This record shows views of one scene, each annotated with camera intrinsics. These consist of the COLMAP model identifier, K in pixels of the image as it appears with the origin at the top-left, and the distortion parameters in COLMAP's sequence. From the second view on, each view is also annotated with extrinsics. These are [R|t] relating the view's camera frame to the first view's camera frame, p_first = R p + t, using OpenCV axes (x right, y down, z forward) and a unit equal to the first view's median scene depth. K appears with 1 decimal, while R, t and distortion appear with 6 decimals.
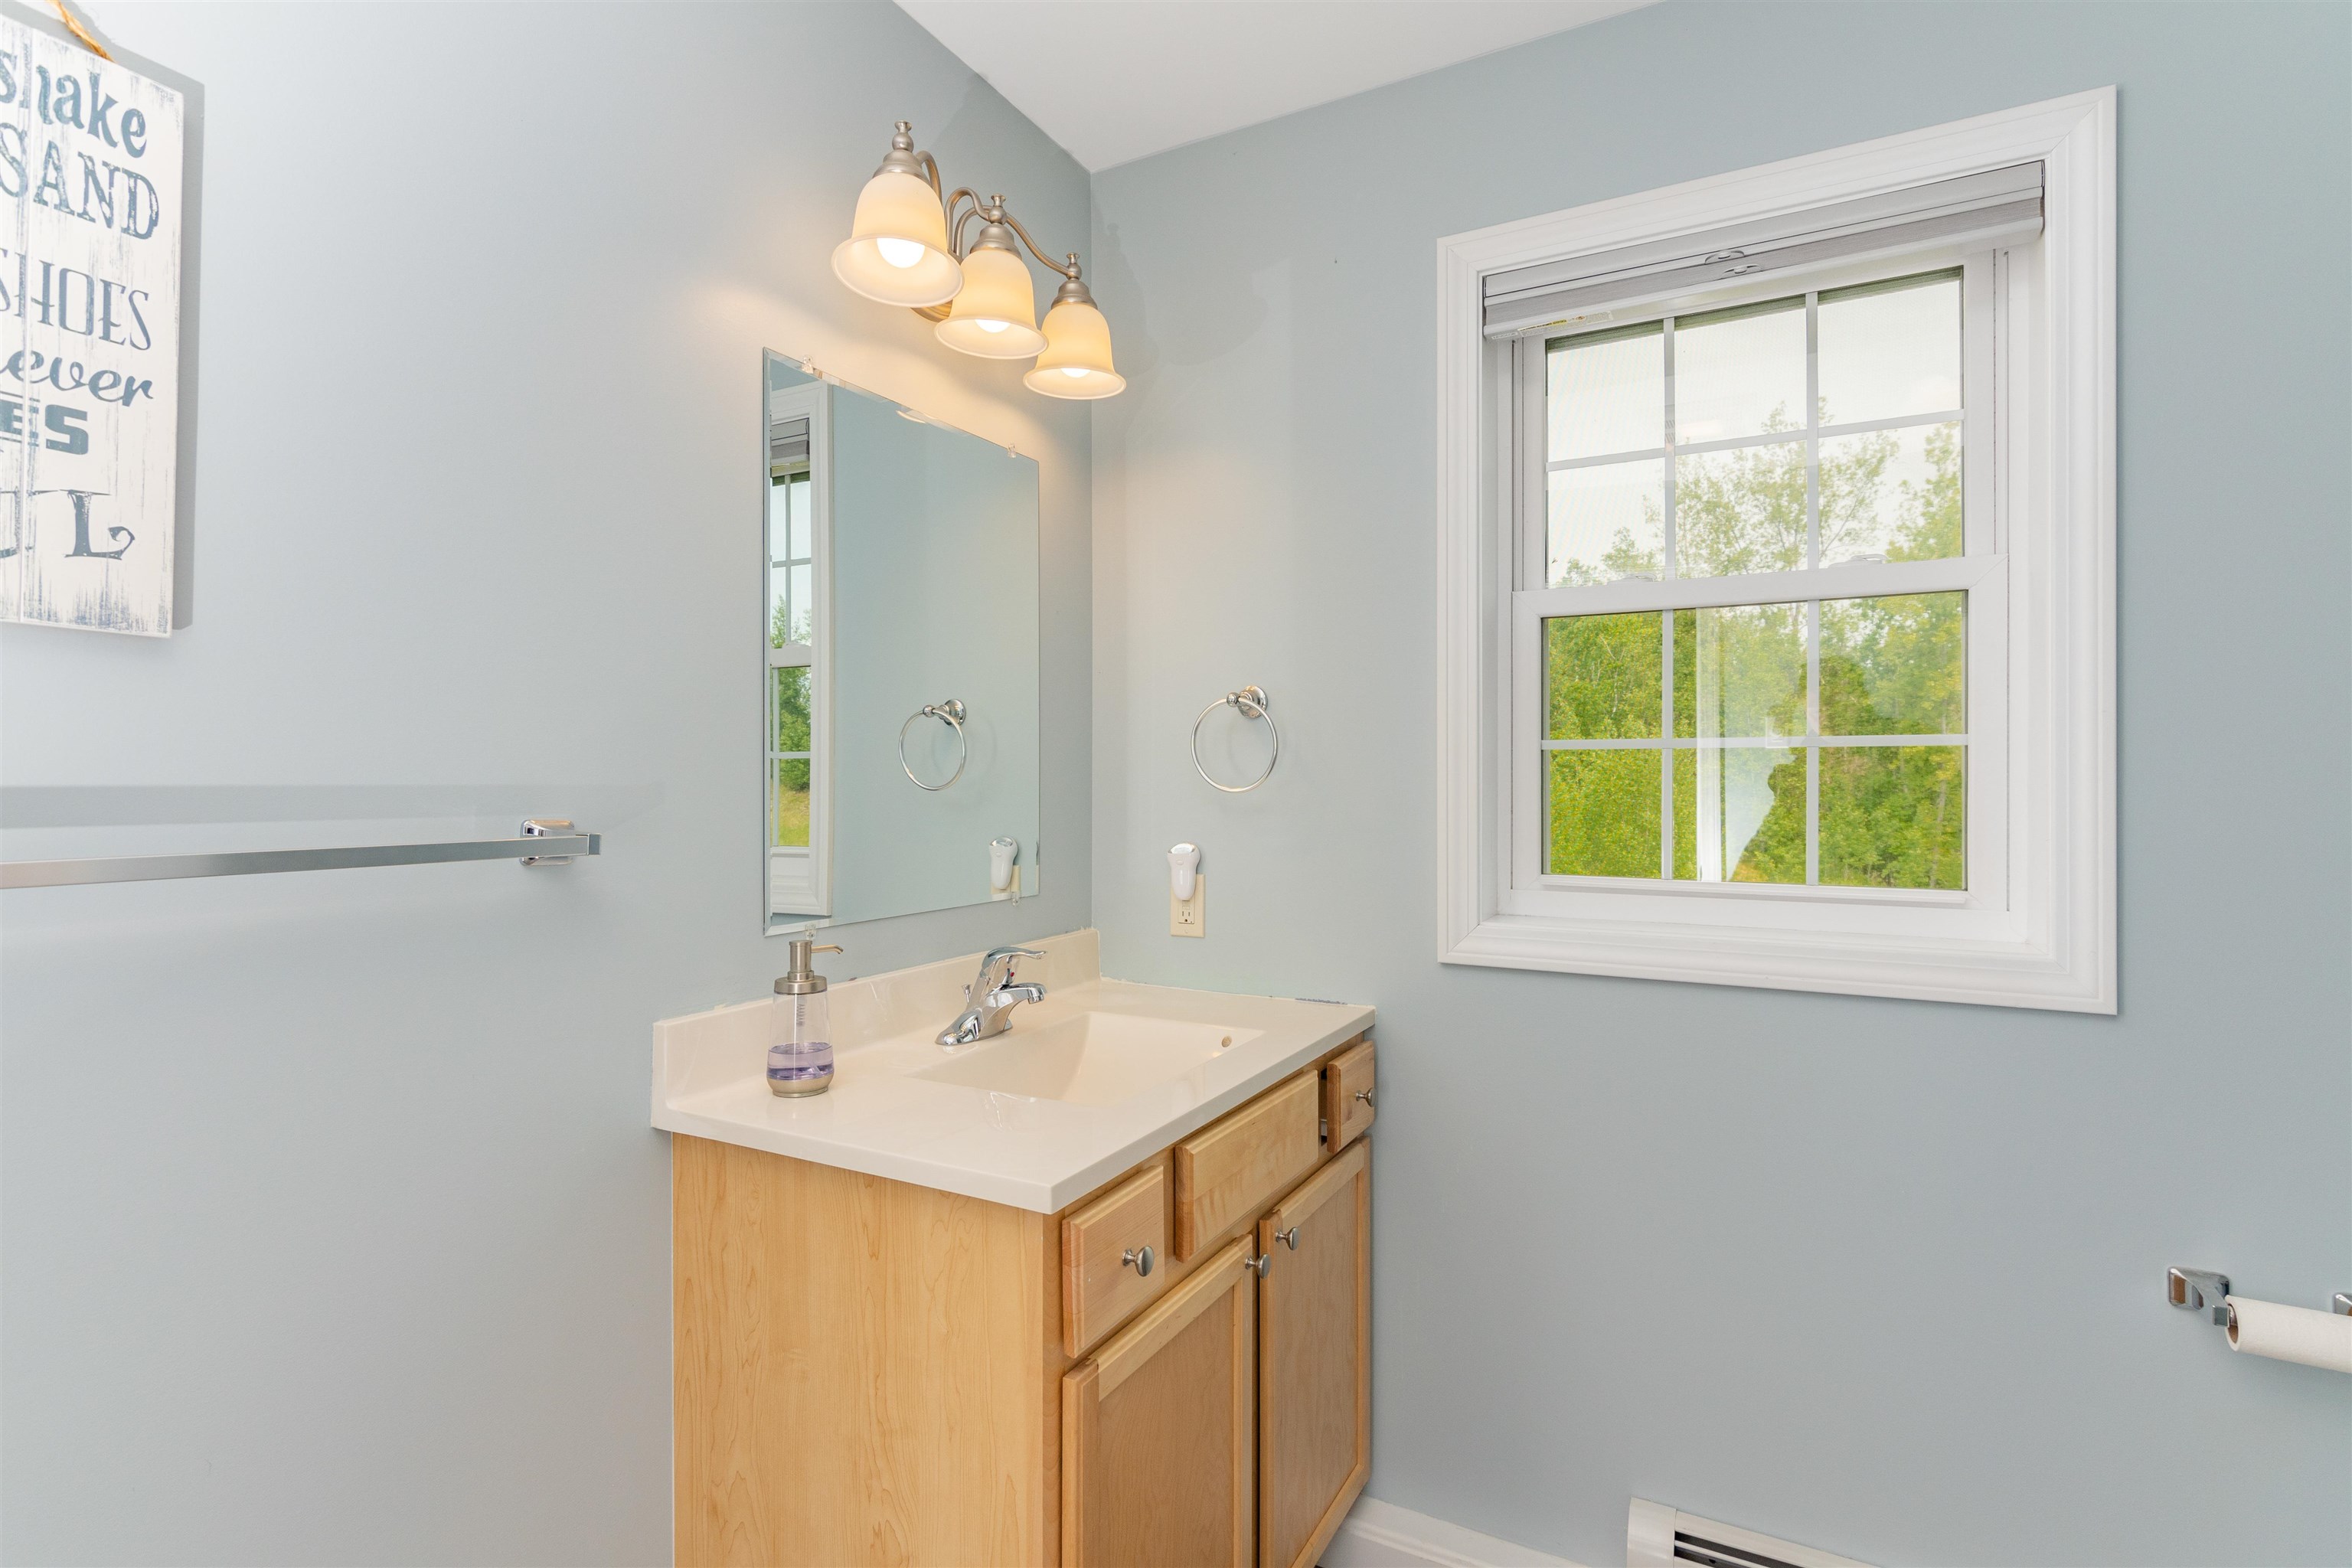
lens RADIAL K [[1140.8, 0, 1181.8], [0, 1140.8, 777.9], [0, 0, 1]] dist [-0.000937, 0.002039]
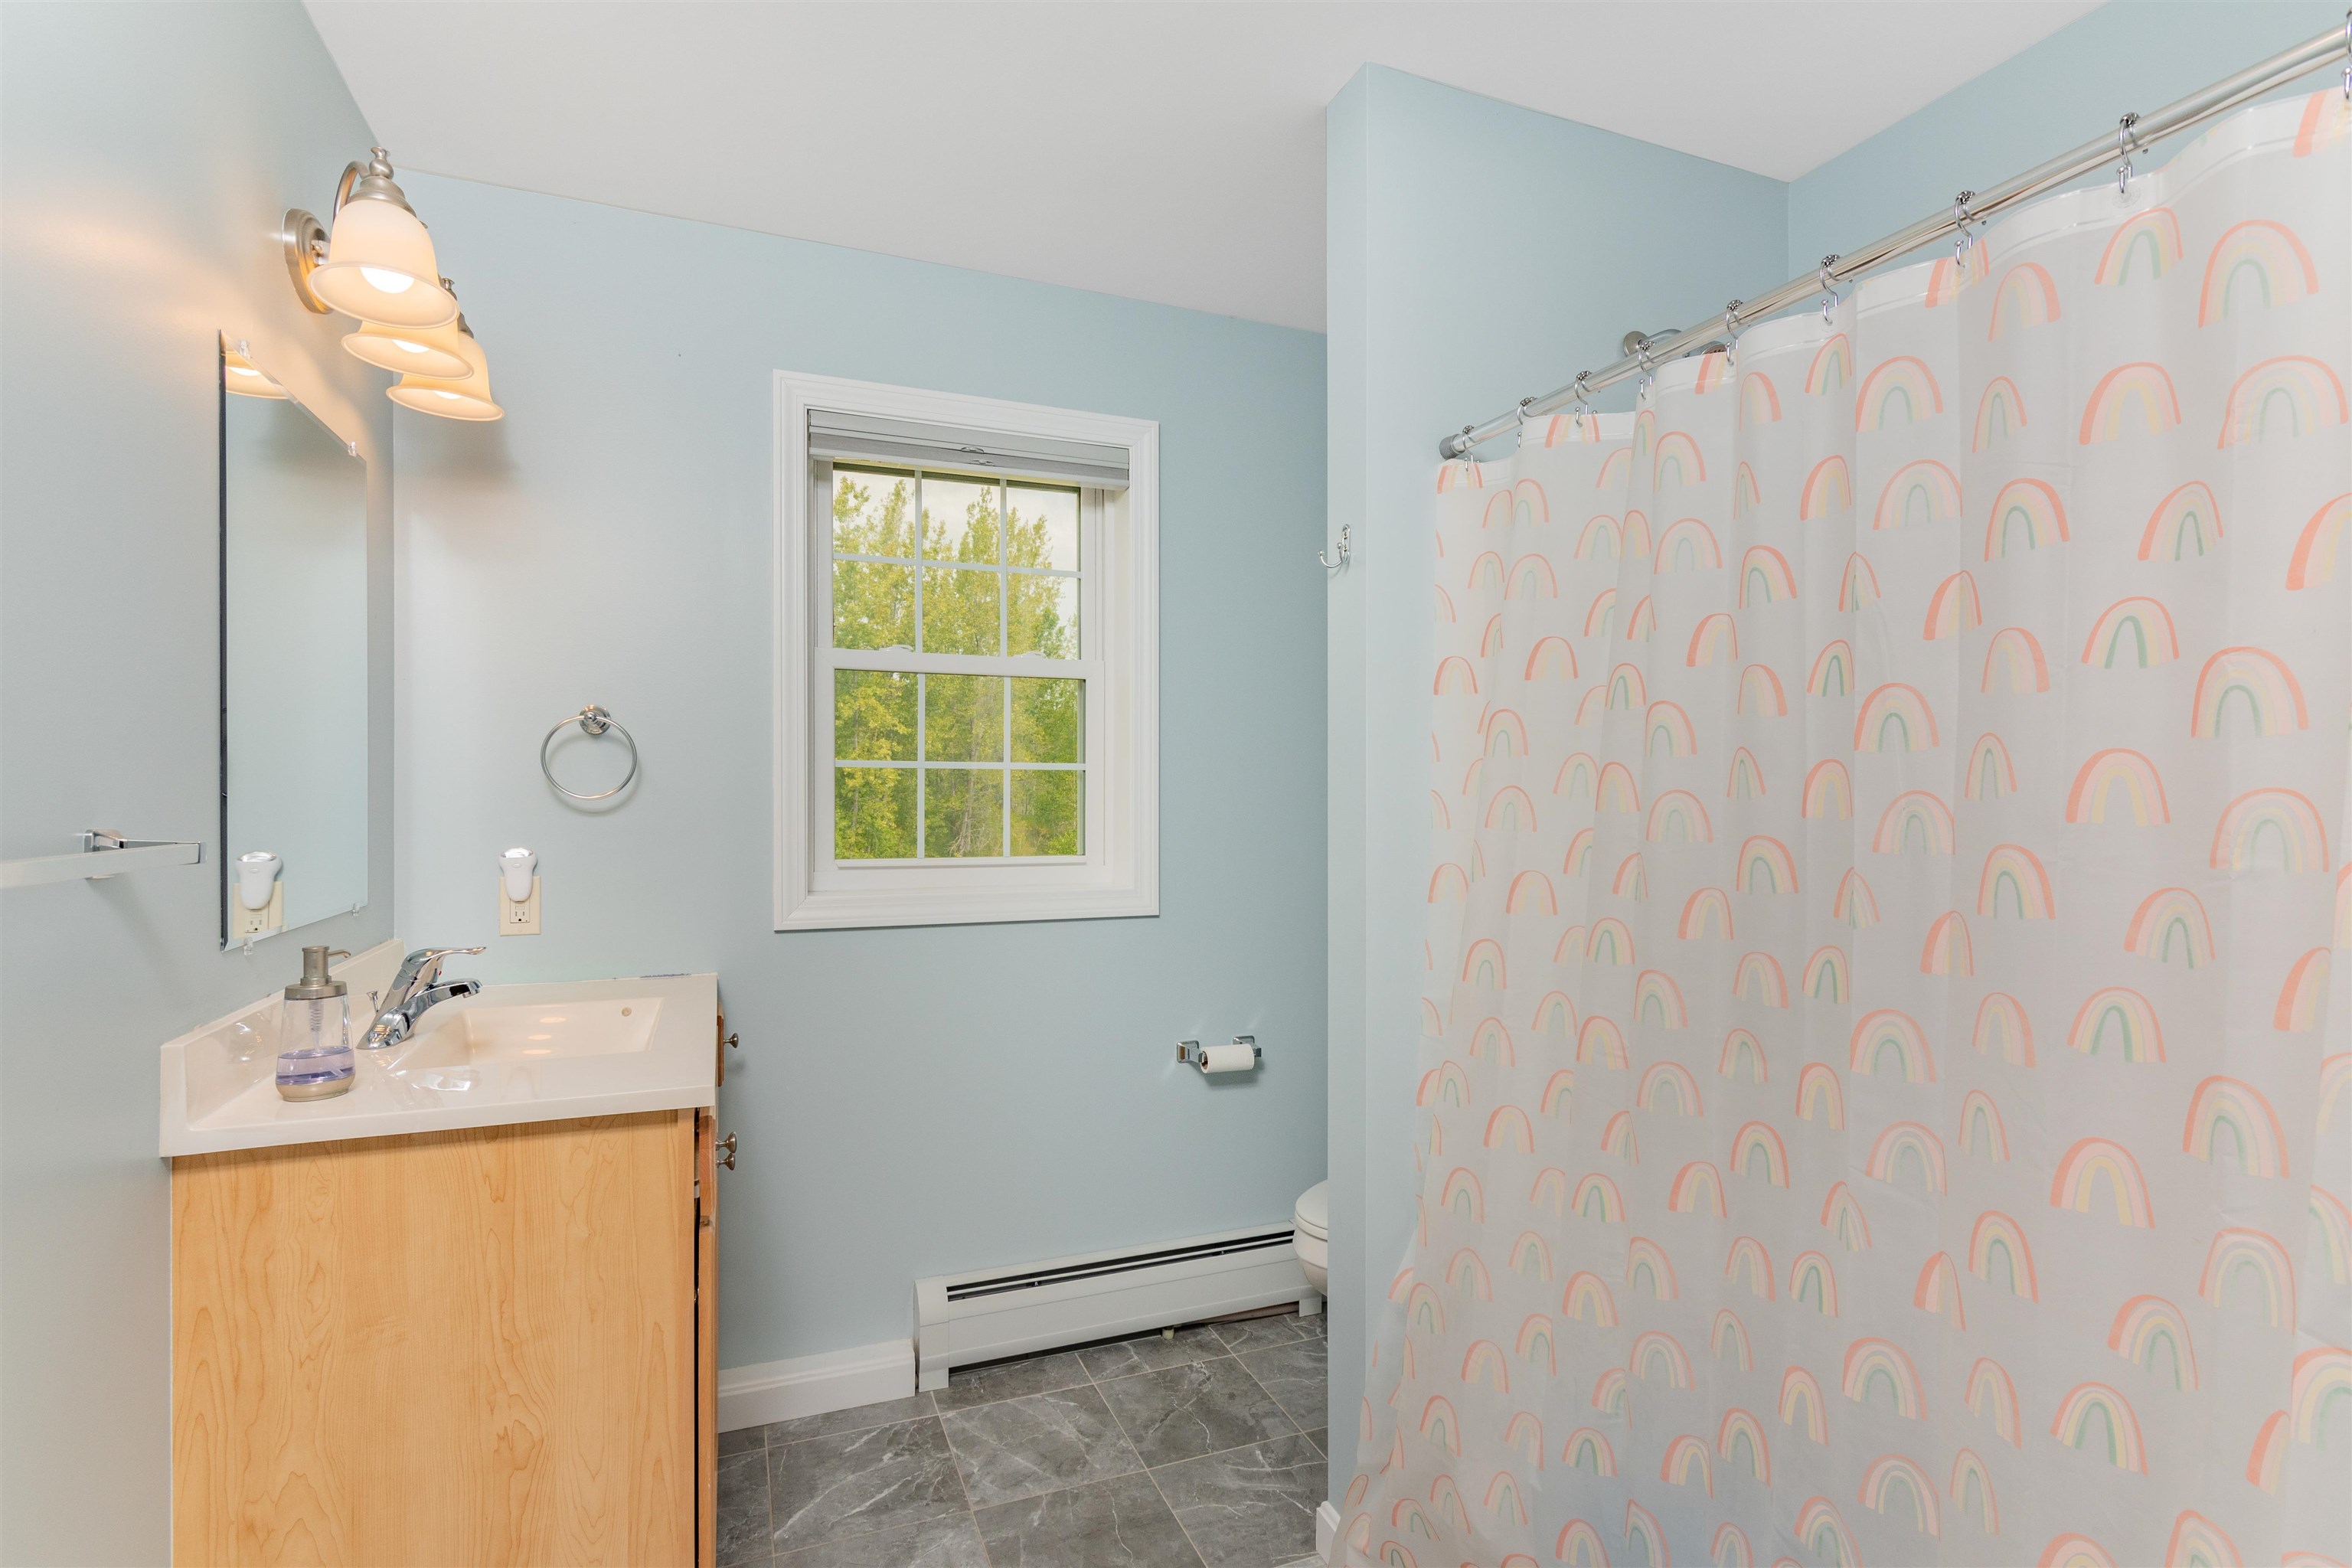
lens RADIAL K [[1140.8, 0, 1182.8], [0, 1140.8, 786.4], [0, 0, 1]] dist [-0.000937, 0.002039]
pose [[0.634605, 0.005197, 0.772819, -0.588604], [-0.003213, 0.999986, -0.004087, 0.003194], [-0.772830, 0.000110, 0.634613, -0.217420]]
